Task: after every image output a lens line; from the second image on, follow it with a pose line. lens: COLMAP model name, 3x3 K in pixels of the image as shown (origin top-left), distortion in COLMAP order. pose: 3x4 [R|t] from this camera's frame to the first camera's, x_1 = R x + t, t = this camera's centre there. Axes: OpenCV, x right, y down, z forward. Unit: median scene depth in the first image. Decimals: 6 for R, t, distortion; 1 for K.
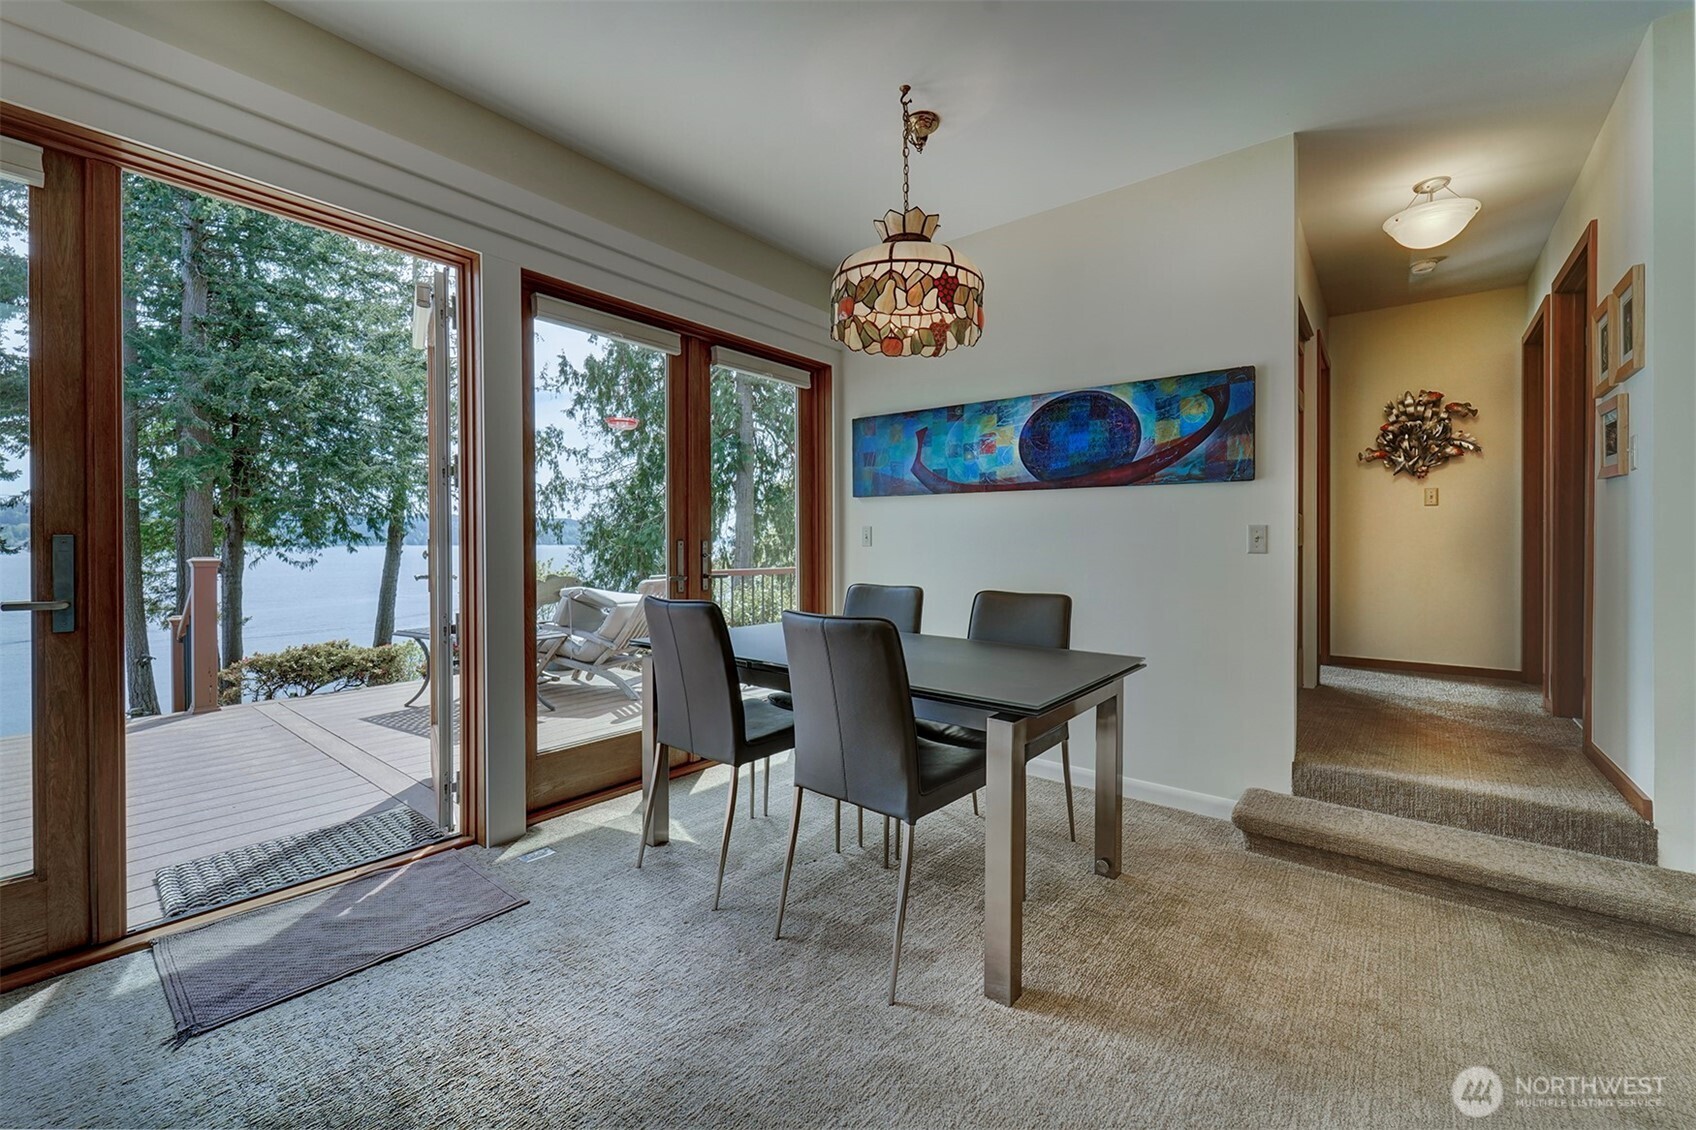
lens RADIAL K [[693.3, 0, 883.9], [0, 693.3, 551.5], [0, 0, 1]] dist [0.002448, -0.000986]
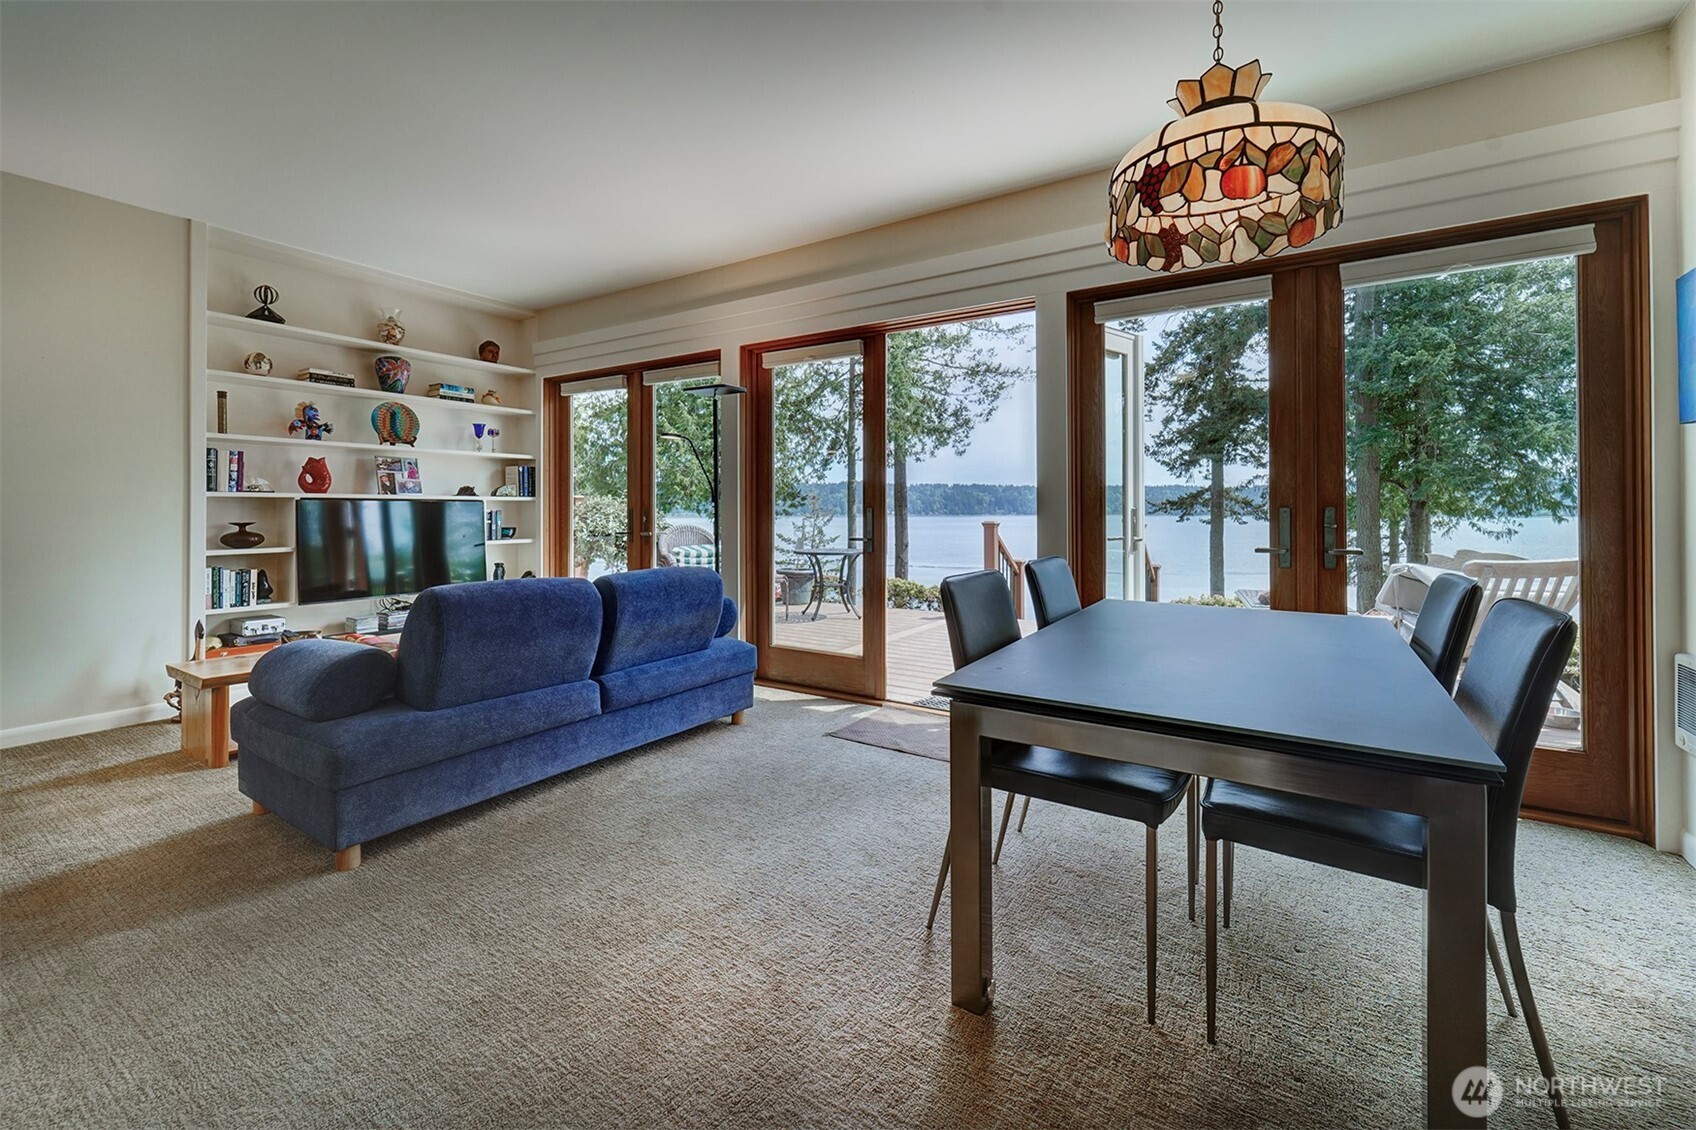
lens RADIAL K [[681.5, 0, 827.8], [0, 681.5, 516.3], [0, 0, 1]] dist [0.005847, -0.000632]
pose [[0.076992, 0.001954, -0.997030, 0.595794], [-0.009120, 0.999958, 0.001256, -0.002447], [0.996990, 0.008996, 0.077007, 0.416248]]
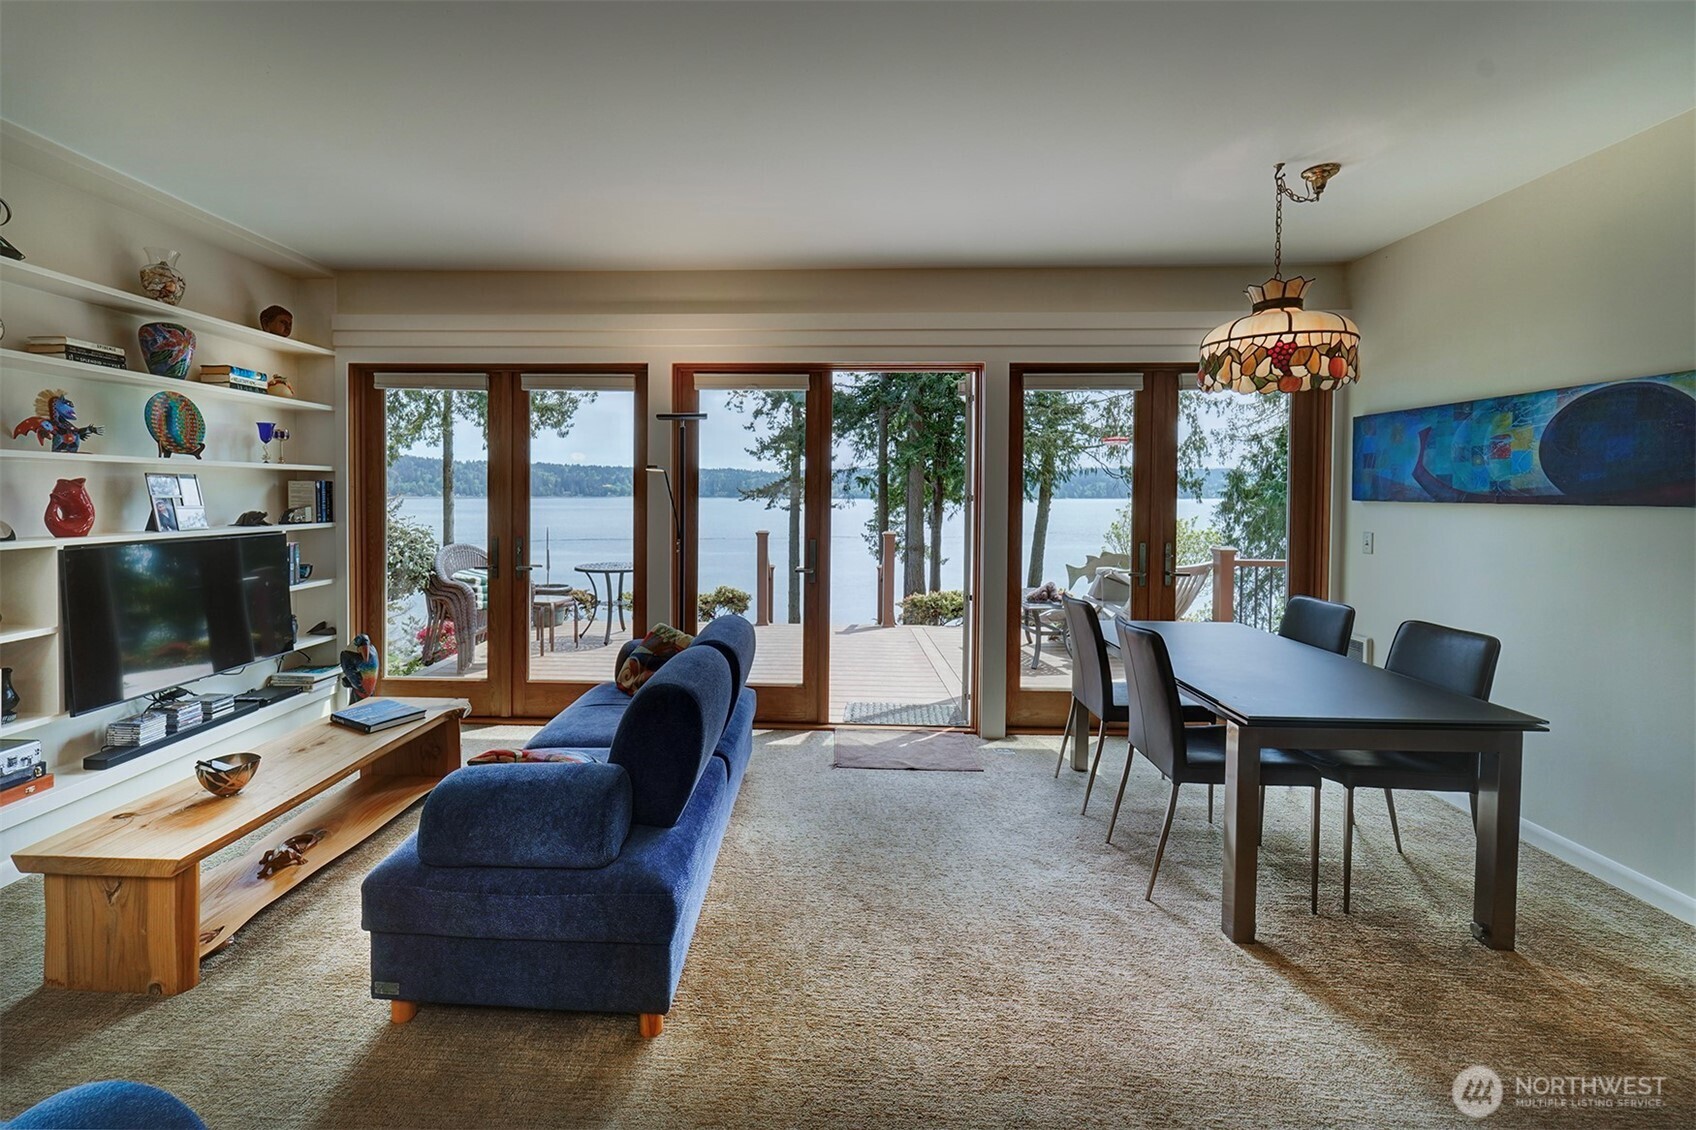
lens RADIAL K [[738.3, 0, 795.4], [0, 738.3, 511.4], [0, 0, 1]] dist [0.004015, 0.000746]
pose [[0.576463, 0.019420, -0.816892, 0.453843], [-0.012521, 0.999810, 0.014932, -0.091316], [0.817027, 0.001621, 0.576597, -0.263143]]
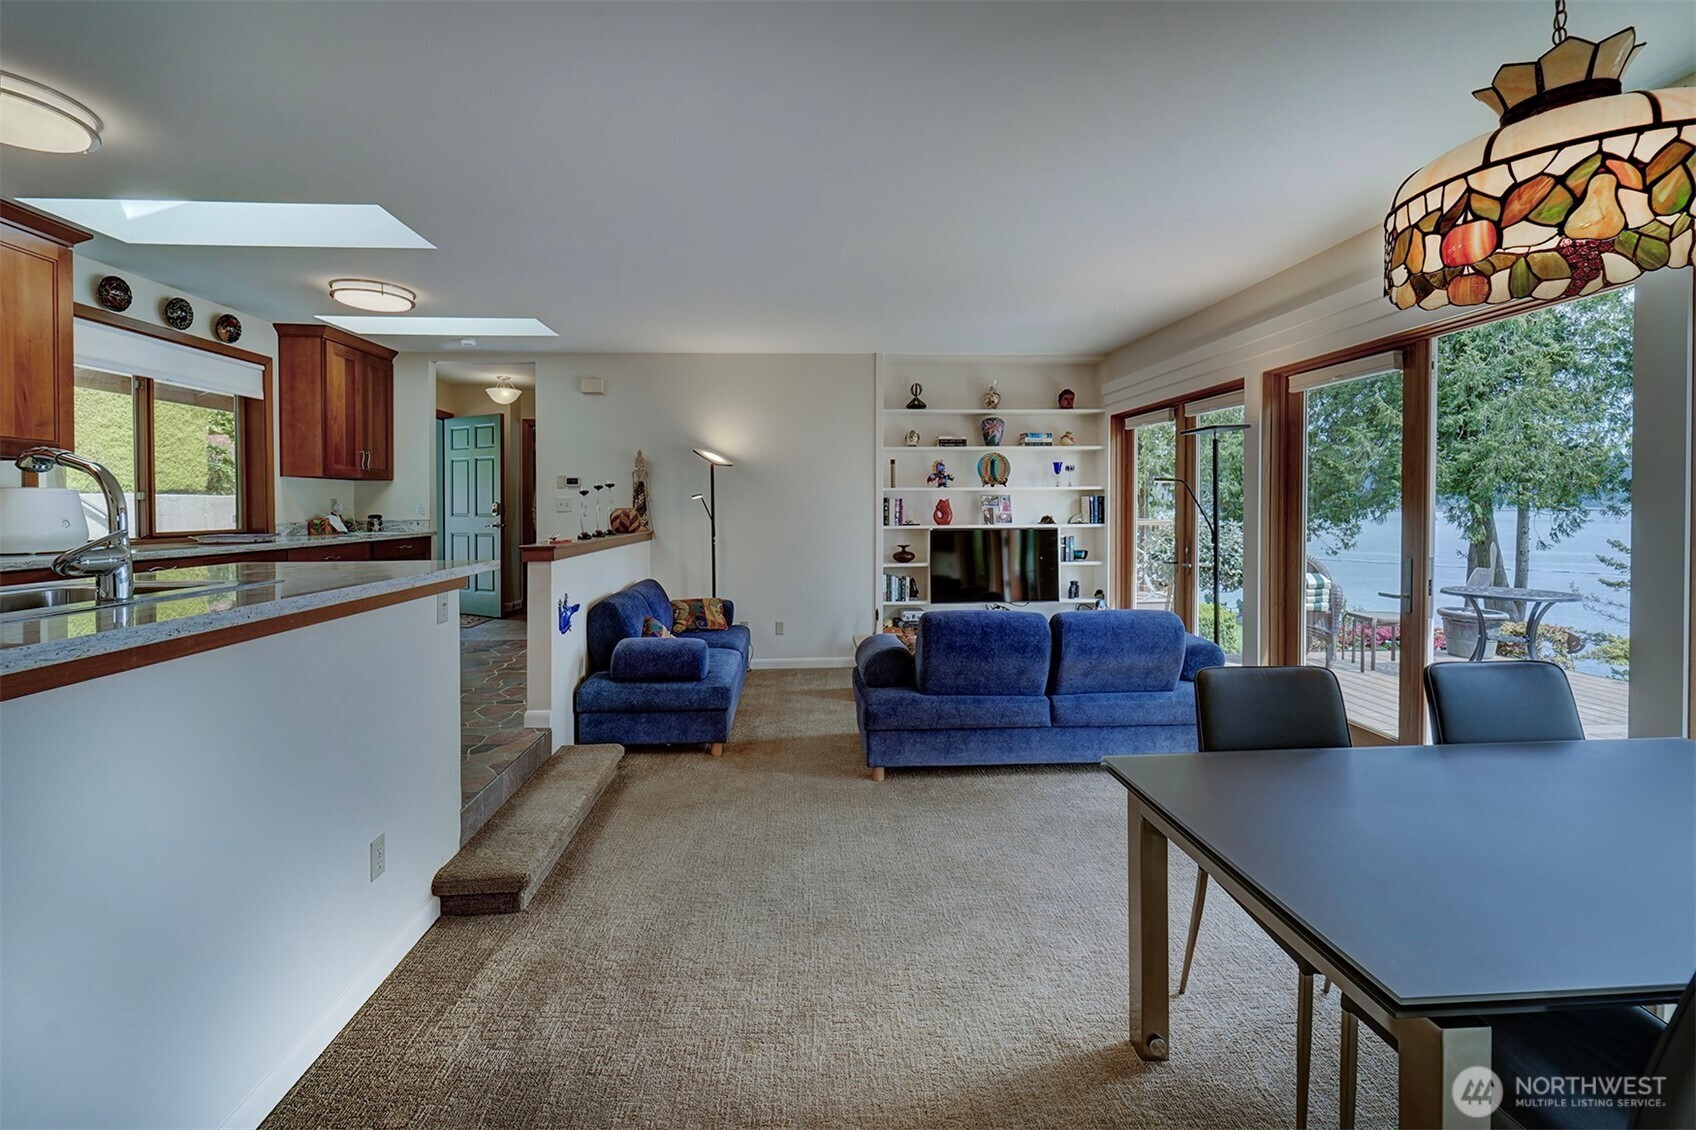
lens RADIAL K [[693.3, 0, 834.2], [0, 693.3, 522.2], [0, 0, 1]] dist [0.002448, -0.000986]
pose [[-0.756566, 0.014157, -0.653764, 0.661069], [0.001629, 0.999803, 0.019766, -0.083599], [0.653915, 0.013889, -0.756441, 0.775507]]
